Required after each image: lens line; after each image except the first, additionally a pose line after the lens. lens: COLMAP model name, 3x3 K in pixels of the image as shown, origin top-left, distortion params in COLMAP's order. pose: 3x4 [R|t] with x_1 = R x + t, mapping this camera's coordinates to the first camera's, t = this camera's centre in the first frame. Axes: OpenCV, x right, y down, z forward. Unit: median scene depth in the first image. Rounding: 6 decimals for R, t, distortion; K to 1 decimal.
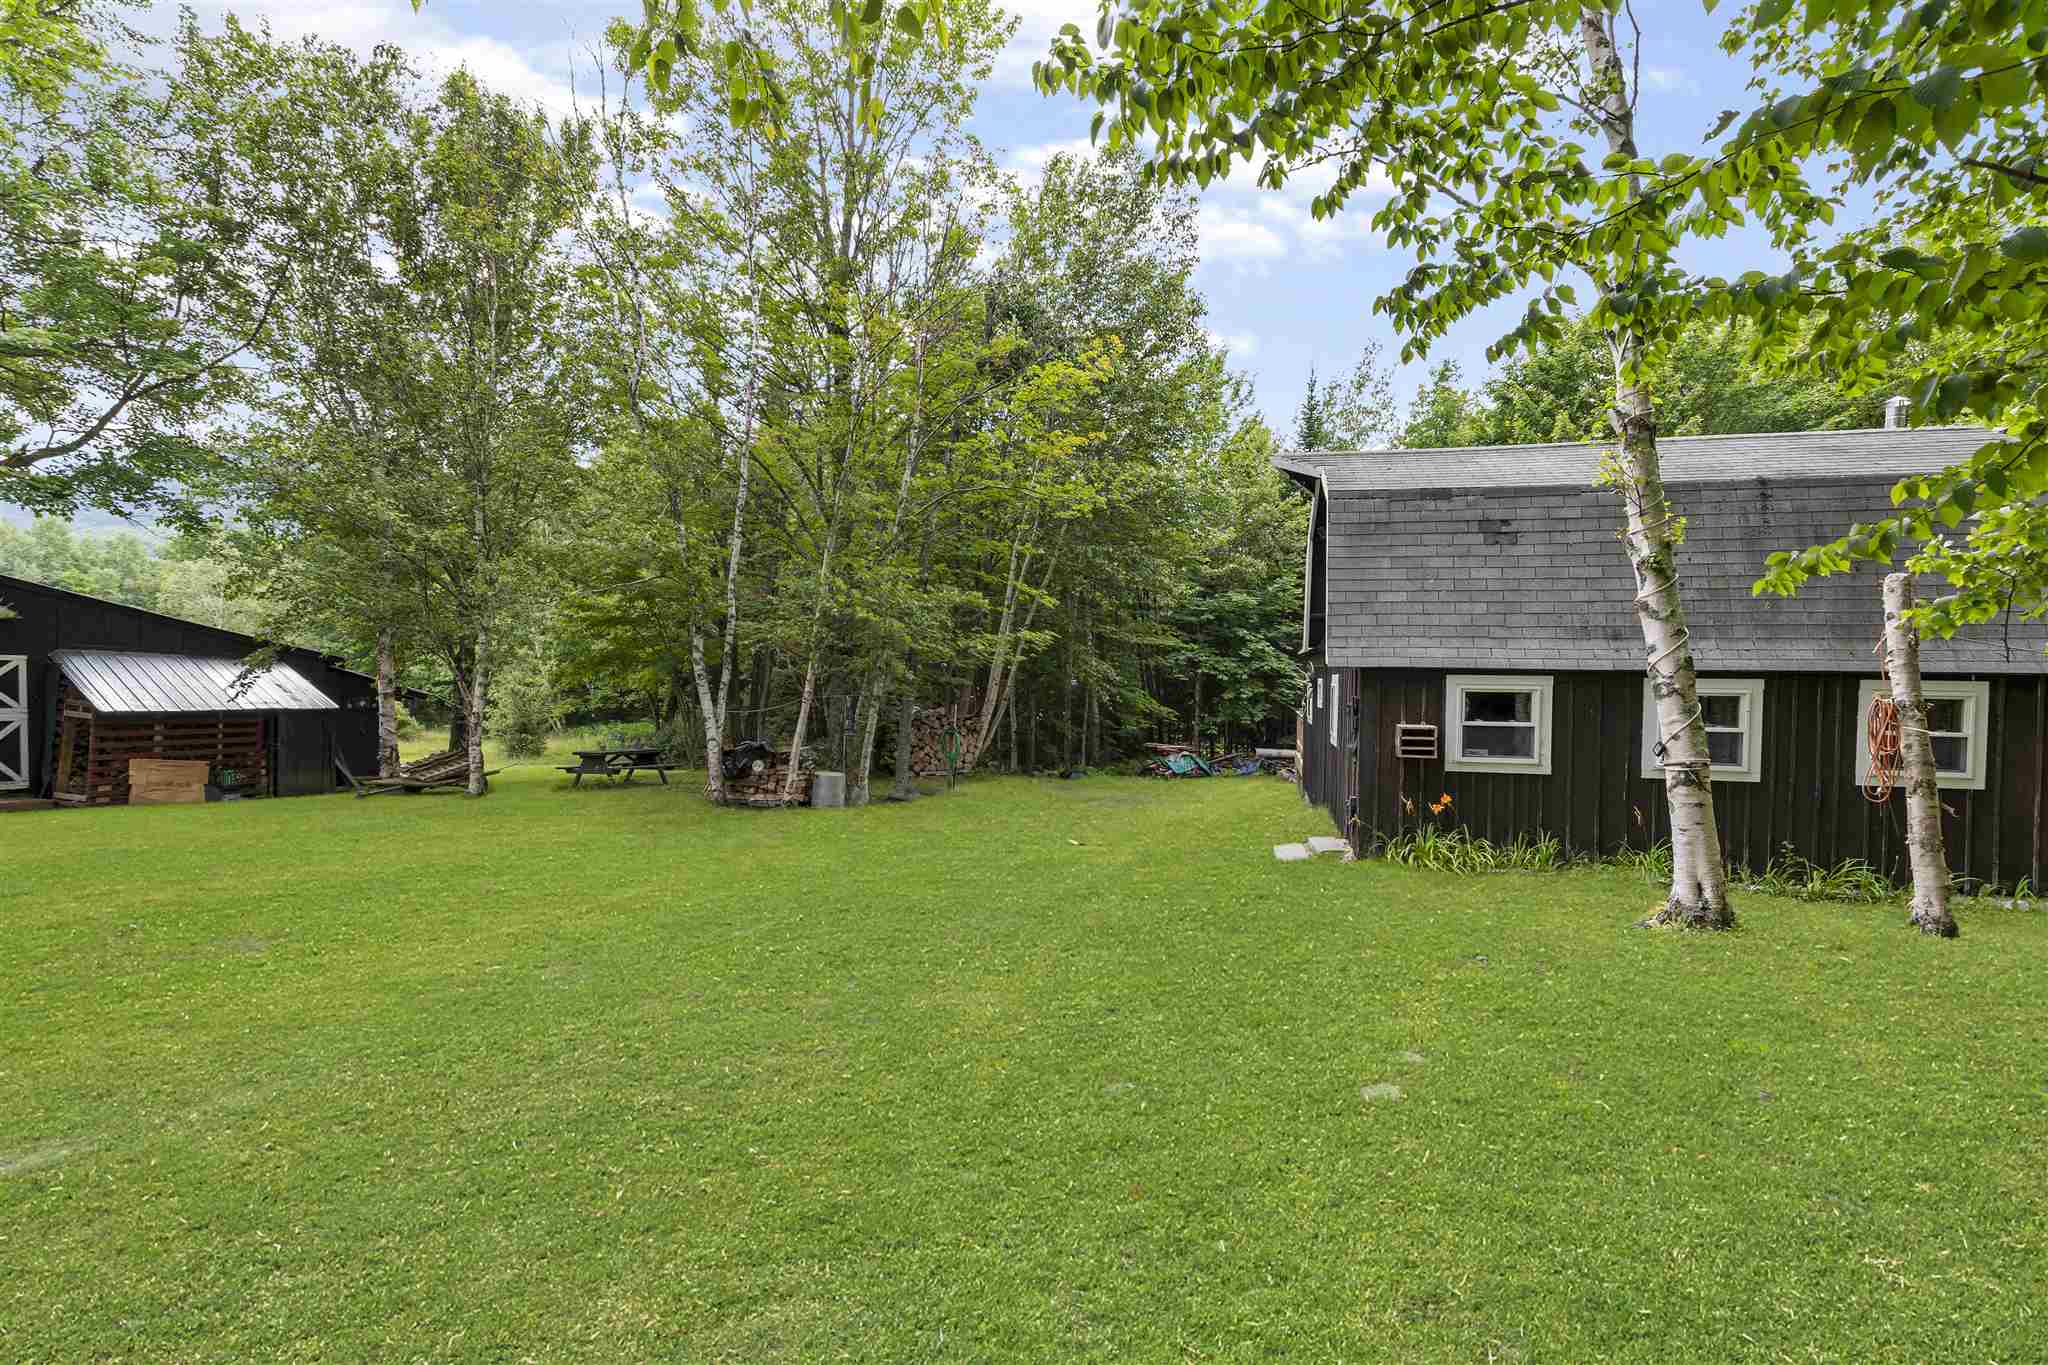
lens RADIAL K [[931.1, 0, 1024.0], [0, 931.1, 682.5], [0, 0, 1]] dist [-0.000065, -0.000999]
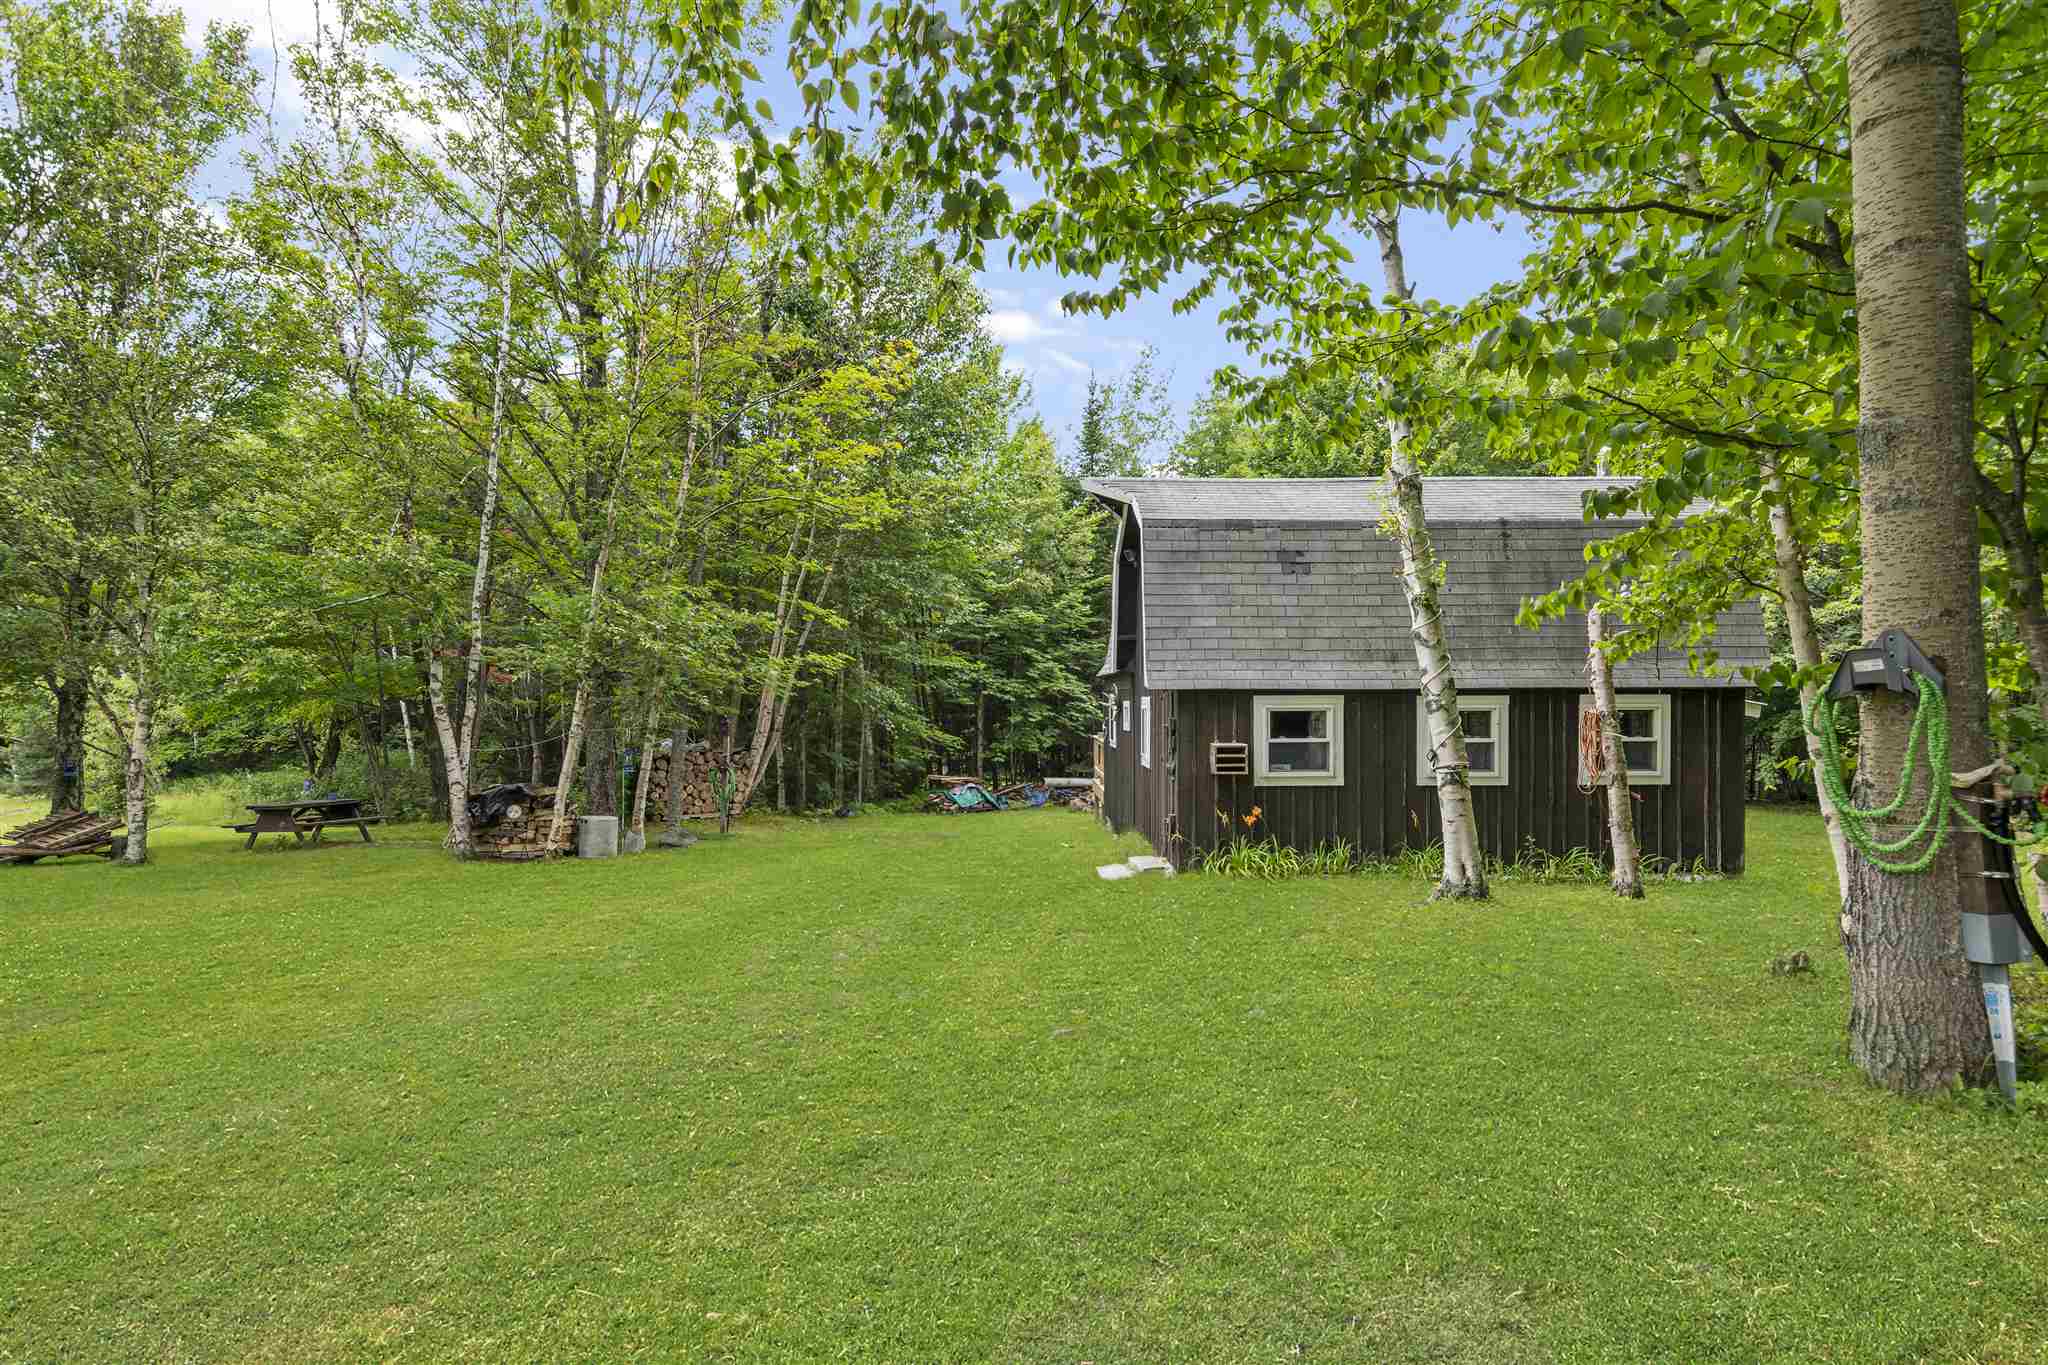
lens RADIAL K [[1168.9, 0, 988.5], [0, 1168.9, 685.2], [0, 0, 1]] dist [-0.013604, 0.000597]
pose [[0.970868, -0.012547, 0.239288, -0.157061], [0.017583, 0.999666, -0.018919, 0.000006], [-0.238971, 0.022575, 0.970764, -0.221340]]
